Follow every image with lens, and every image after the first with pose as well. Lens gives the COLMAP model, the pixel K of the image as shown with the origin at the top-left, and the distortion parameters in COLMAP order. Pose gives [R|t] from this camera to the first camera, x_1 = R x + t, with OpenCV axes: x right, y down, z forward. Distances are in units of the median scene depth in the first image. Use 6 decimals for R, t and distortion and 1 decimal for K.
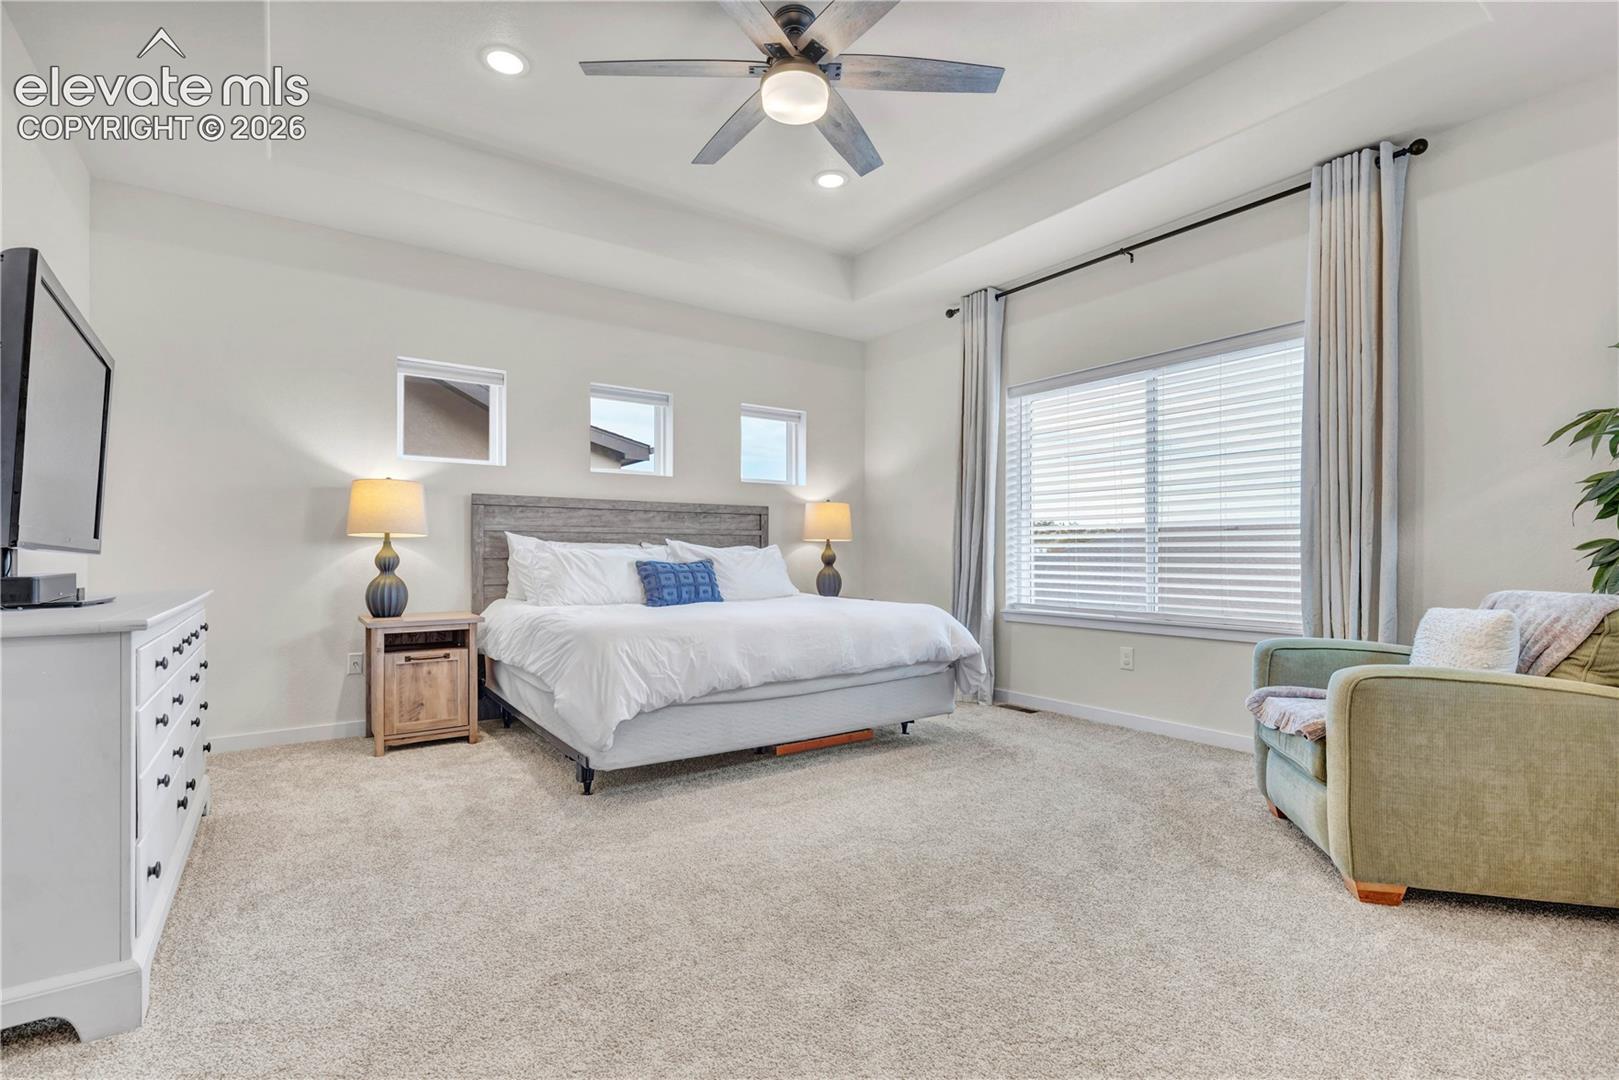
lens RADIAL K [[743.8, 0, 812.4], [0, 743.8, 547.9], [0, 0, 1]] dist [0.006841, -0.000347]
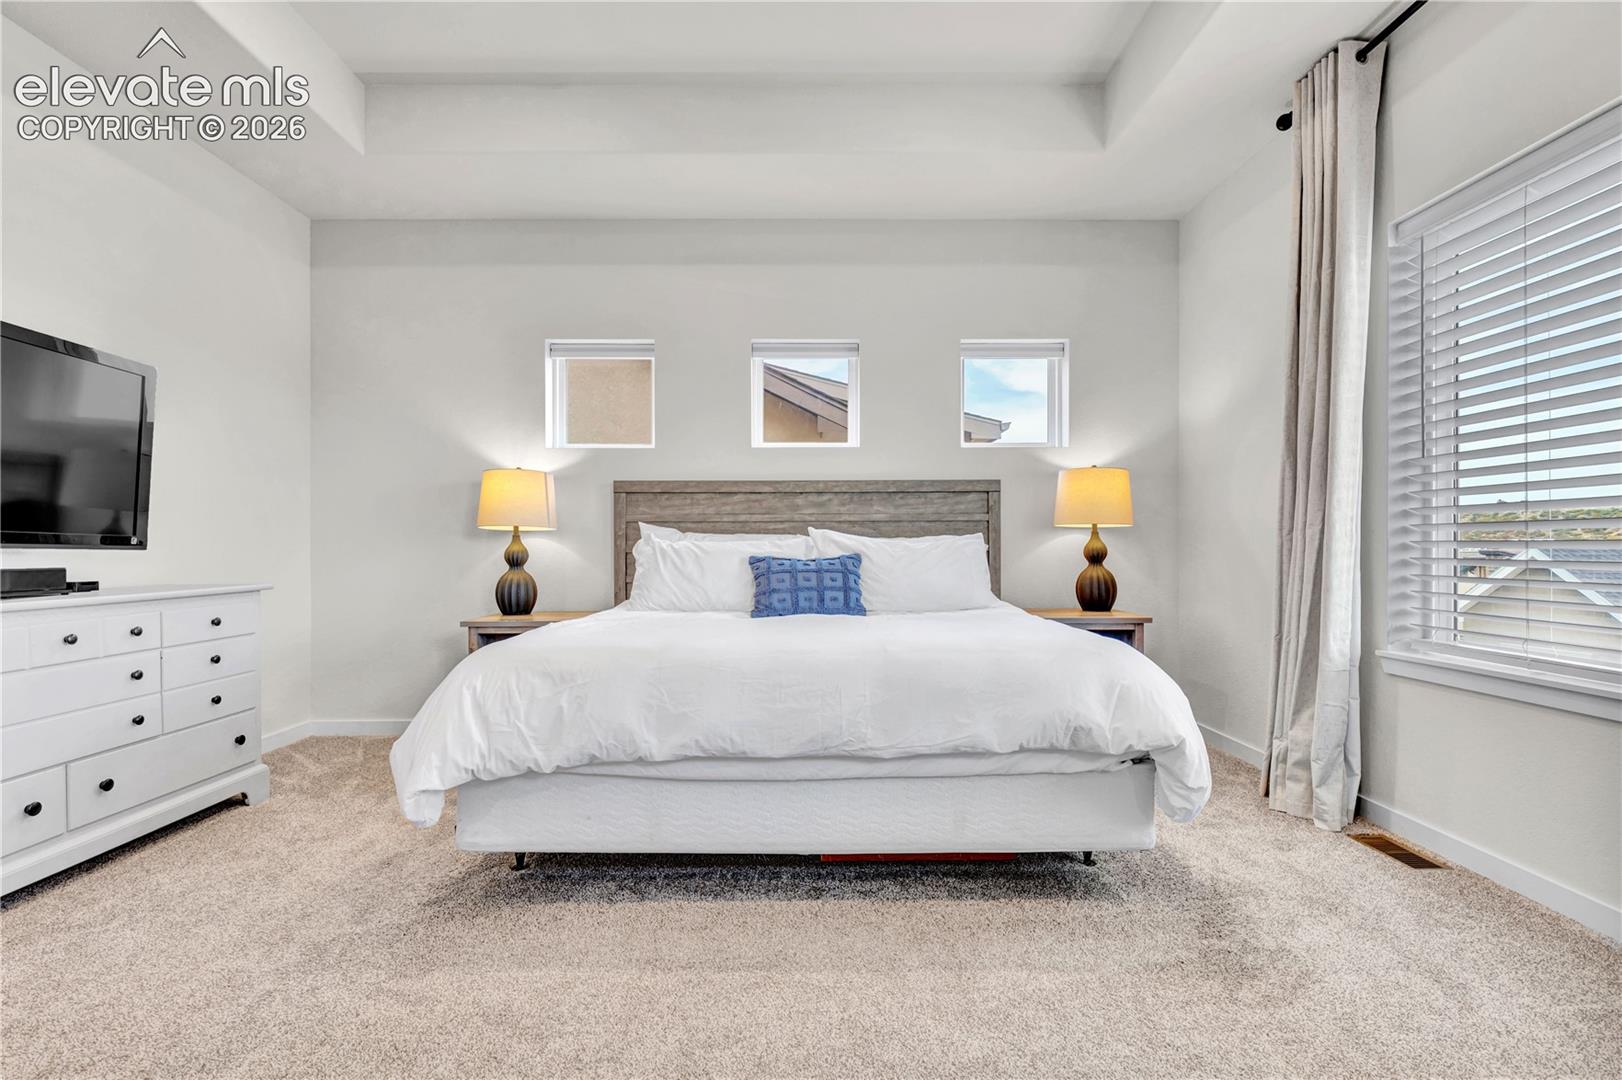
lens RADIAL K [[767.1, 0, 808.2], [0, 767.1, 547.3], [0, 0, 1]] dist [-0.002498, -0.000119]
pose [[0.821825, -0.003528, -0.569728, 0.262732], [0.008087, 0.999952, 0.005474, 0.004105], [0.569682, -0.009106, 0.821815, 0.372120]]
